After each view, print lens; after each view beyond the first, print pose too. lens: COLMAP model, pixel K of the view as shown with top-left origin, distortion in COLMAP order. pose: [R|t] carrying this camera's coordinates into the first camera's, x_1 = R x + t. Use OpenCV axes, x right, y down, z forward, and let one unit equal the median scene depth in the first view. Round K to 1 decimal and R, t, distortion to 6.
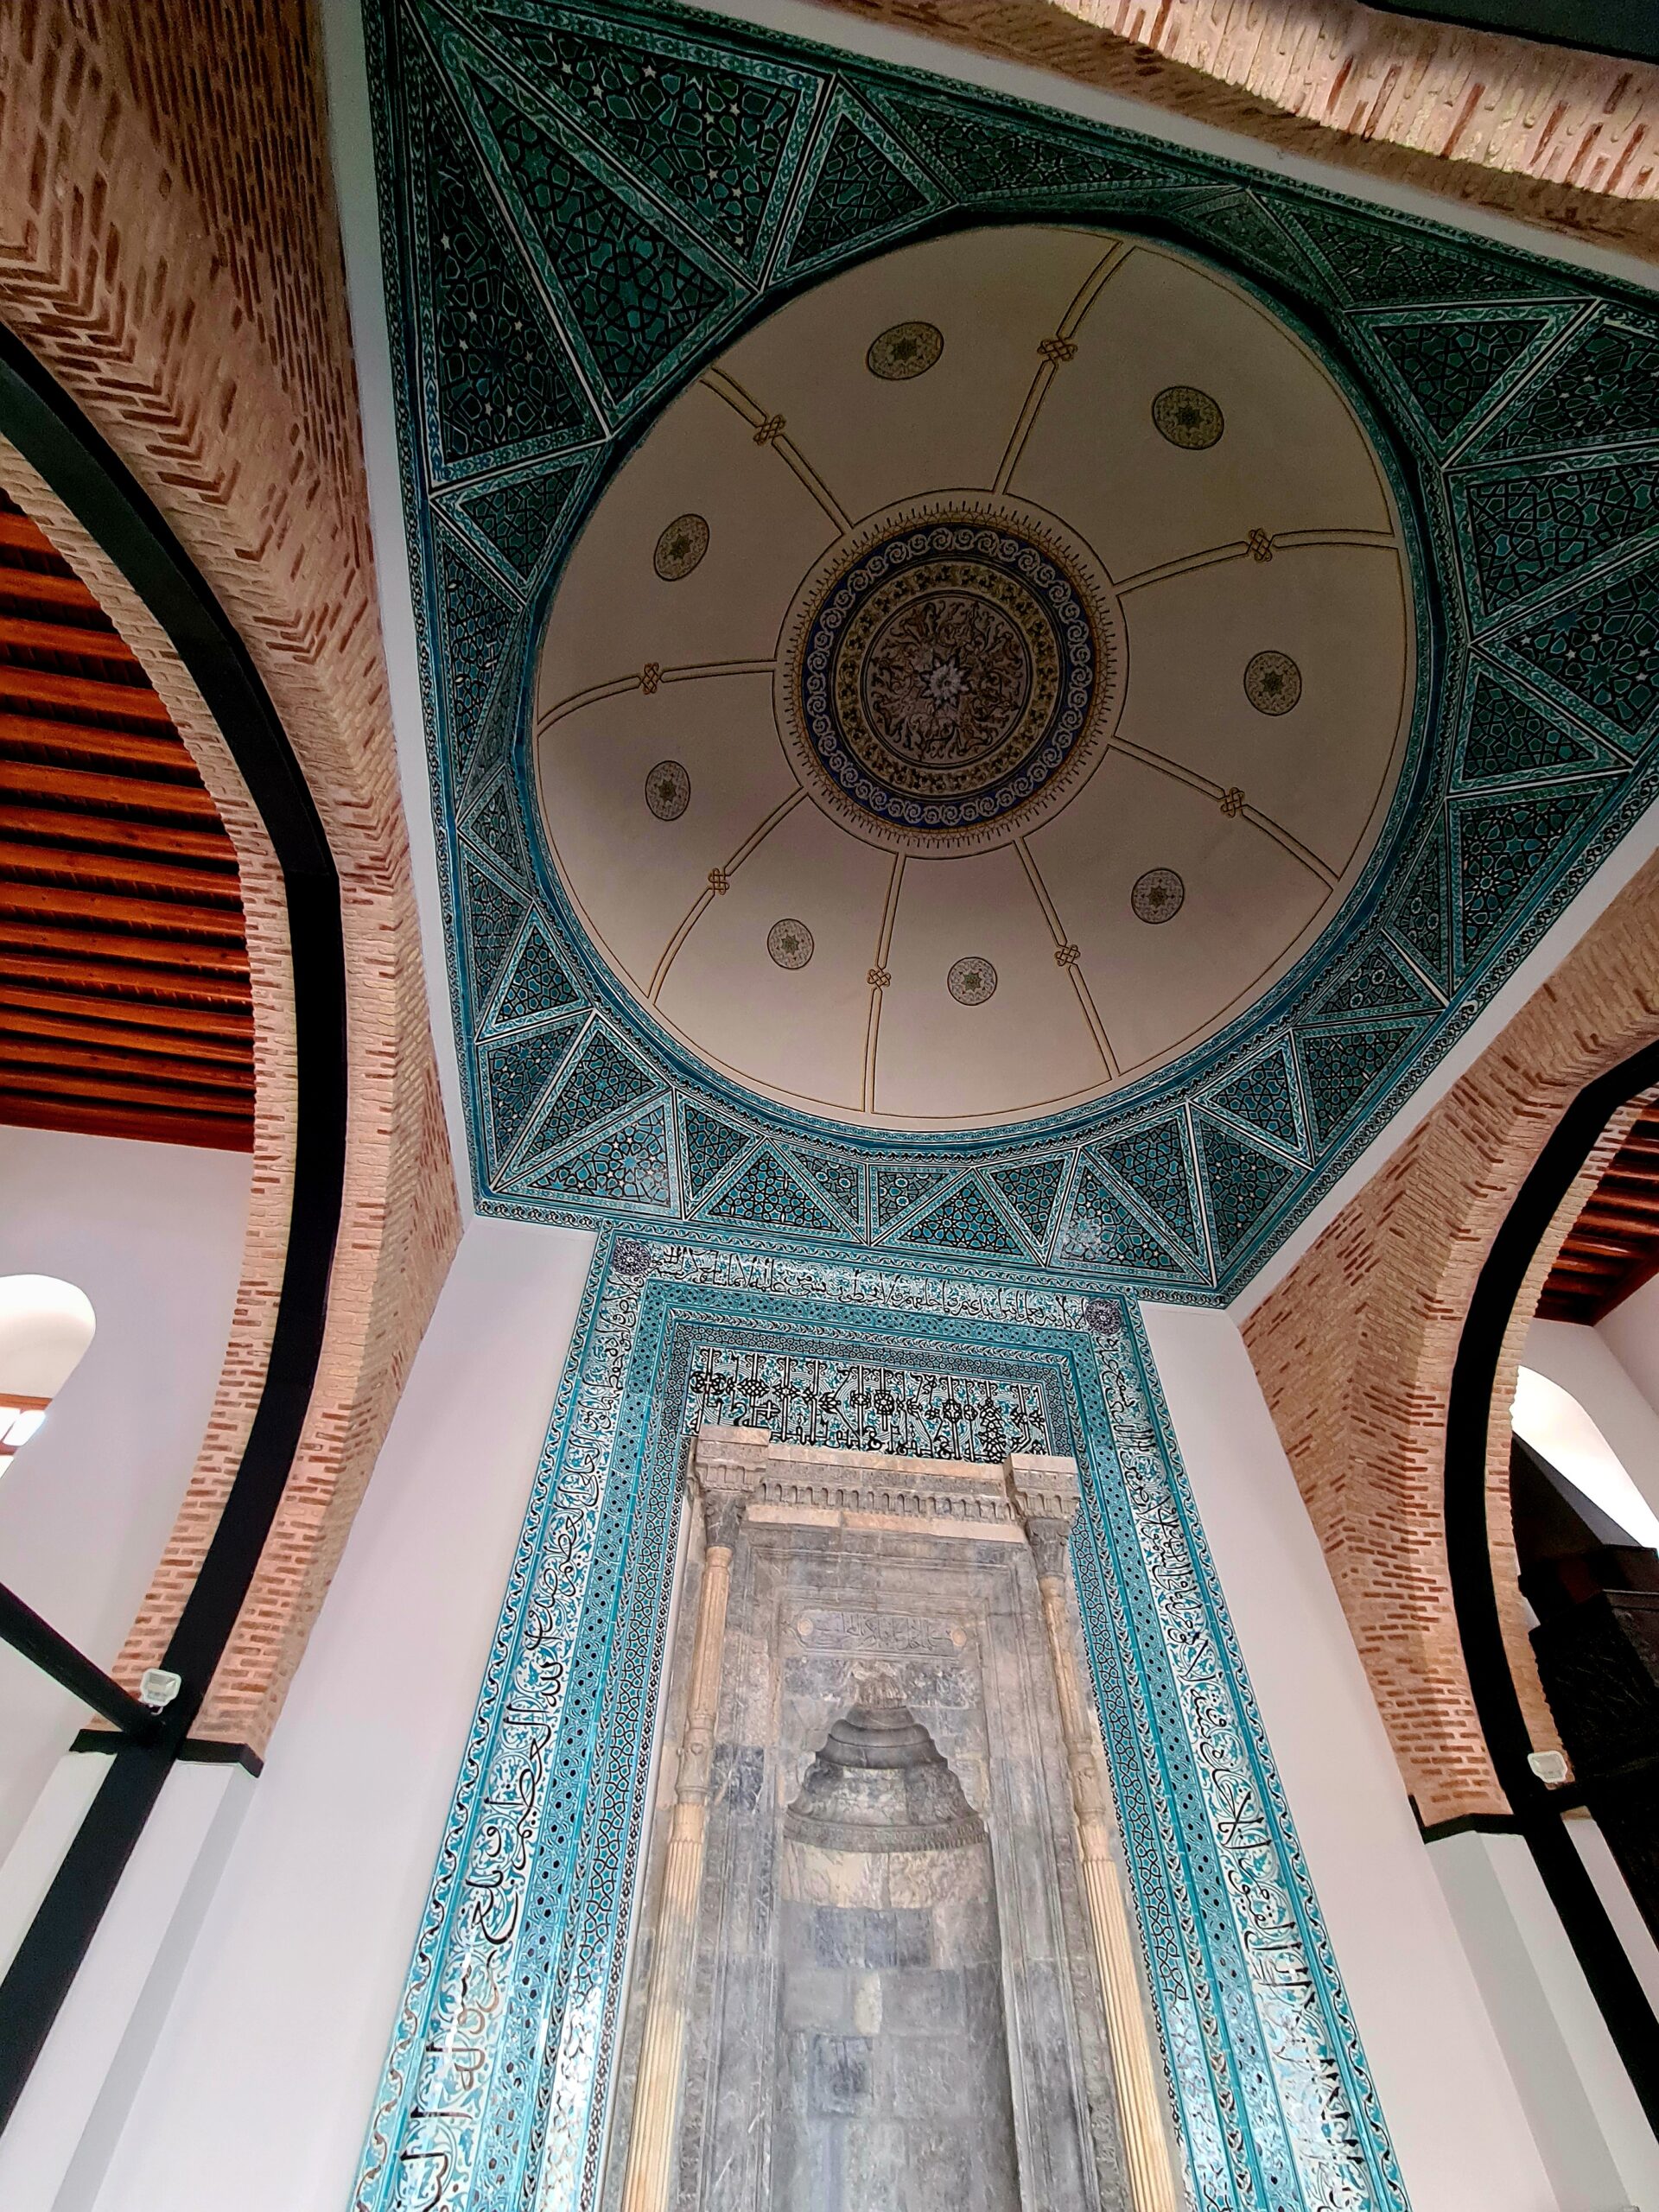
lens RADIAL K [[902.6, 0, 831.7], [0, 902.6, 1103.7], [0, 0, 1]] dist [-0.000106, -0.002304]
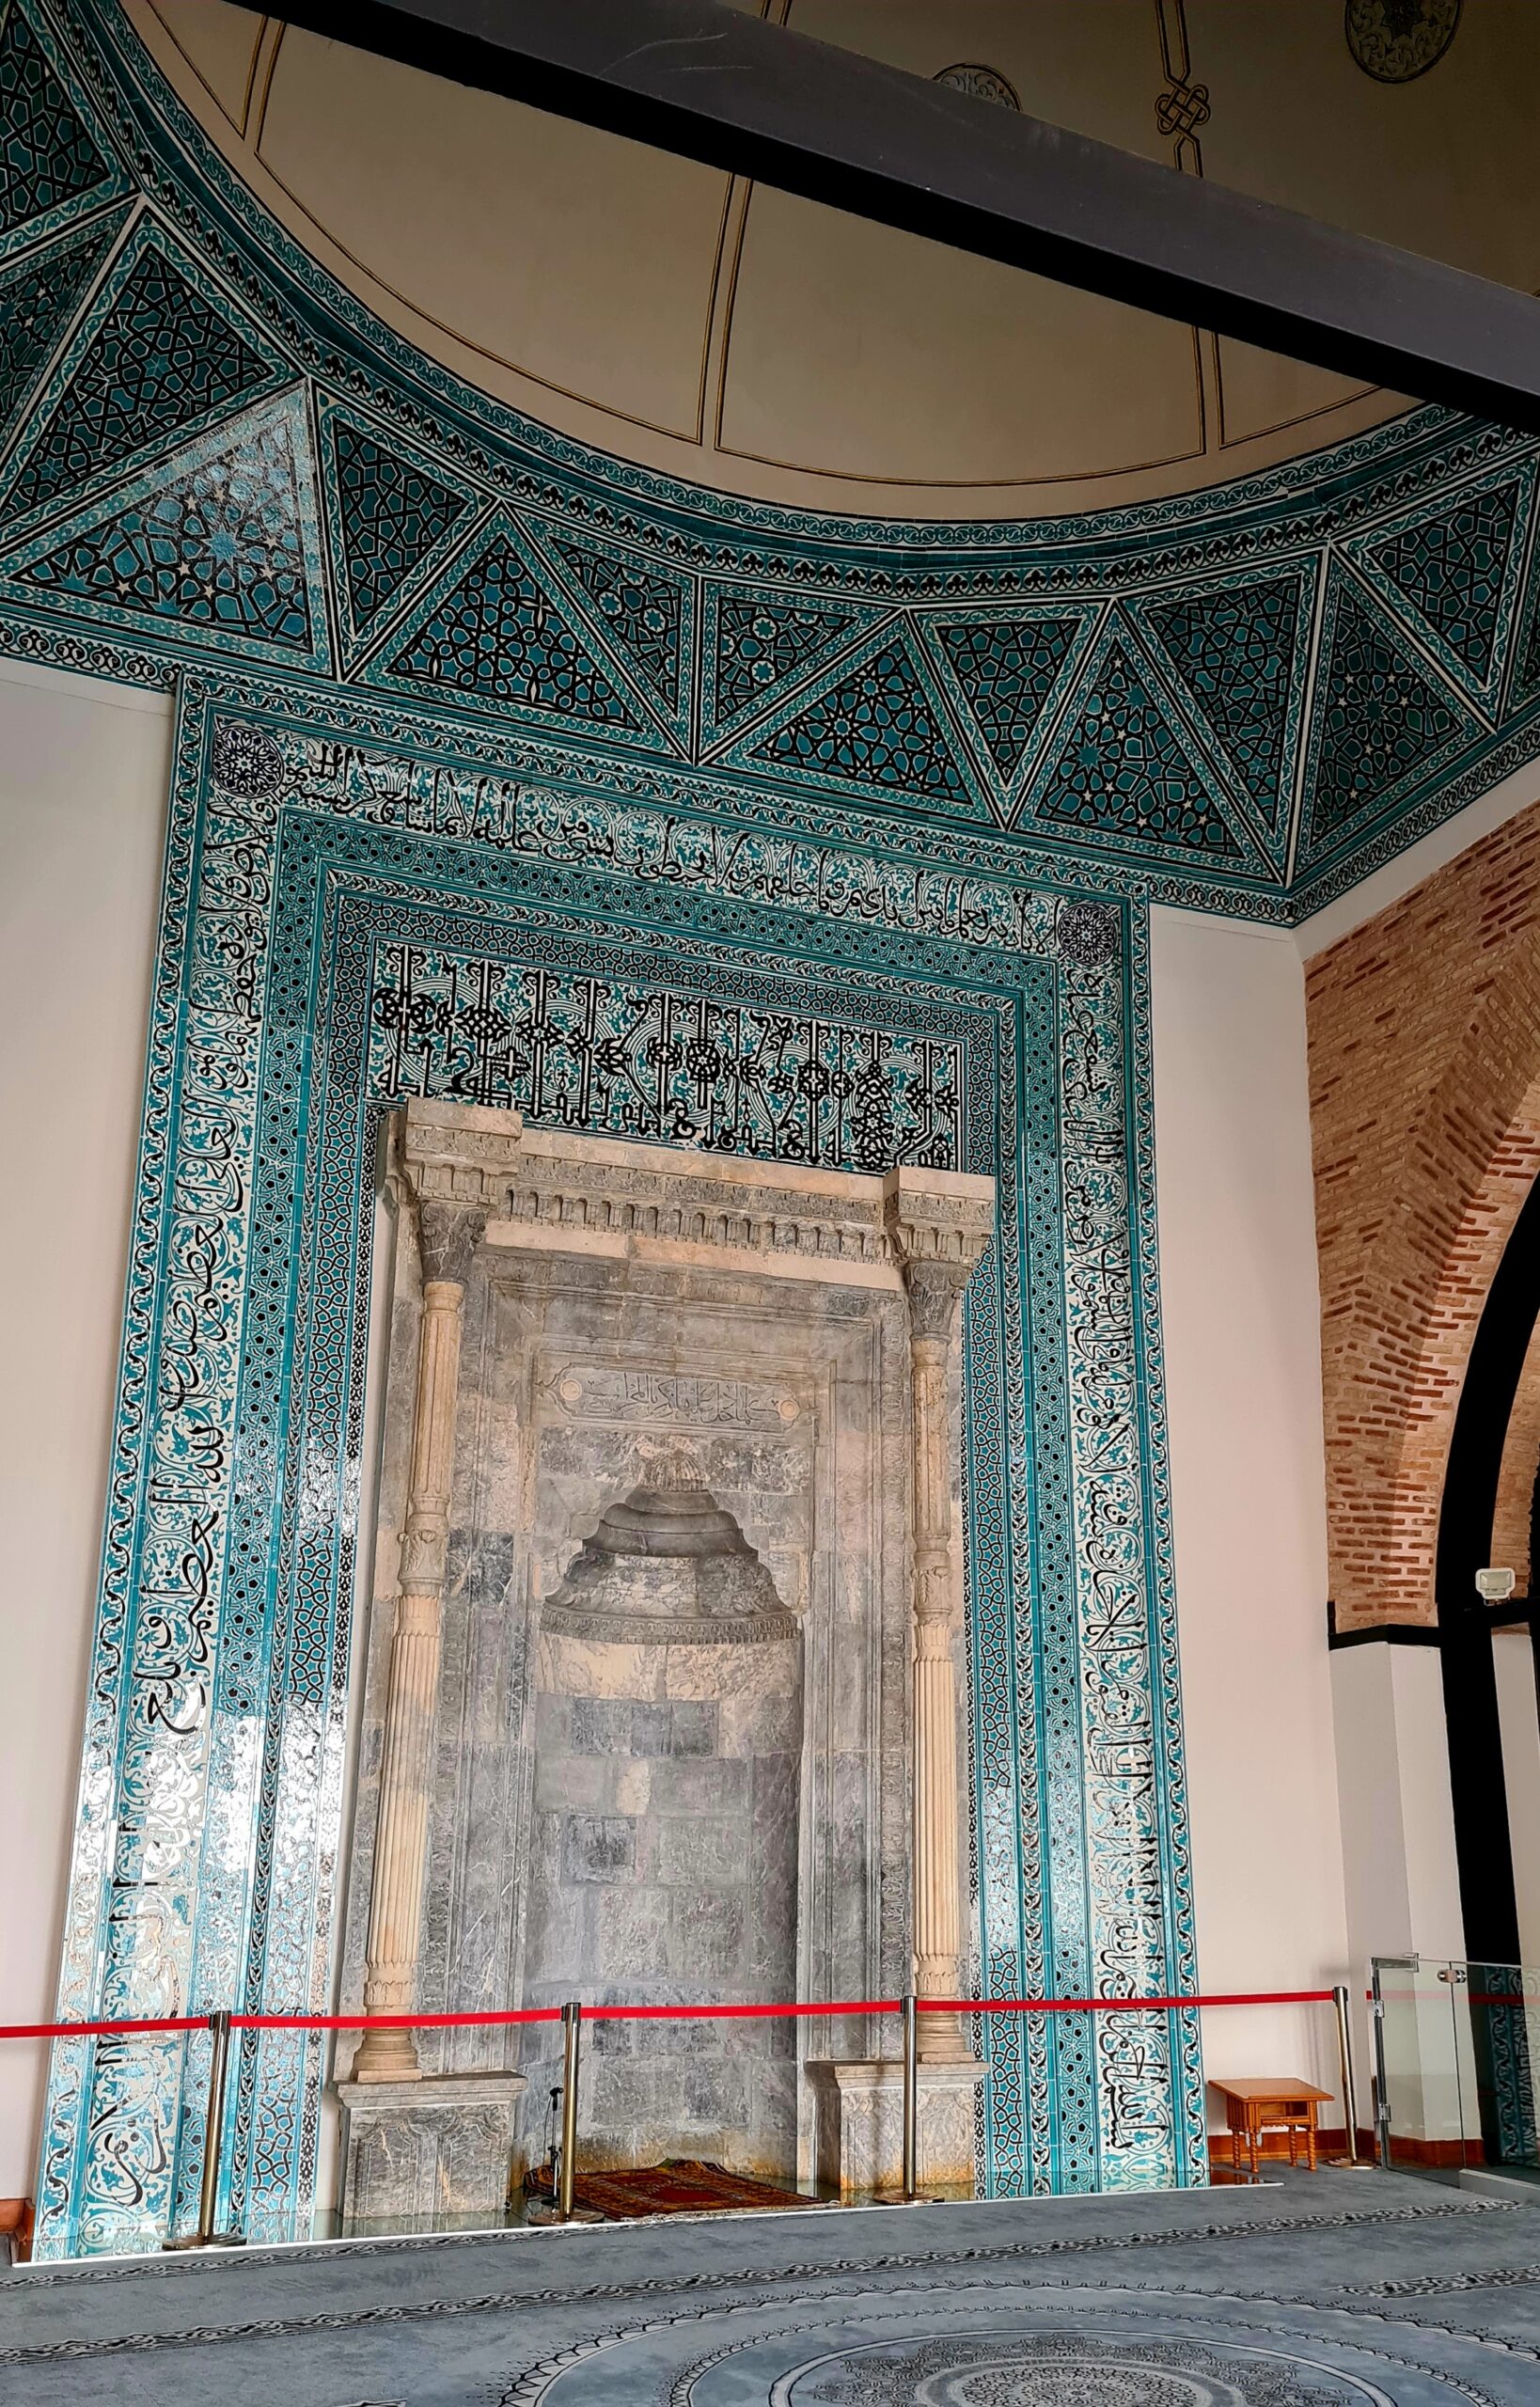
lens RADIAL K [[2045.1, 0, 863.1], [0, 2045.1, 1384.9], [0, 0, 1]] dist [0.069539, -0.035894]
pose [[0.980384, 0.043104, 0.192327, -0.111843], [-0.142935, 0.827360, 0.543181, -0.302871], [-0.135711, -0.560016, 0.817291, -0.303432]]
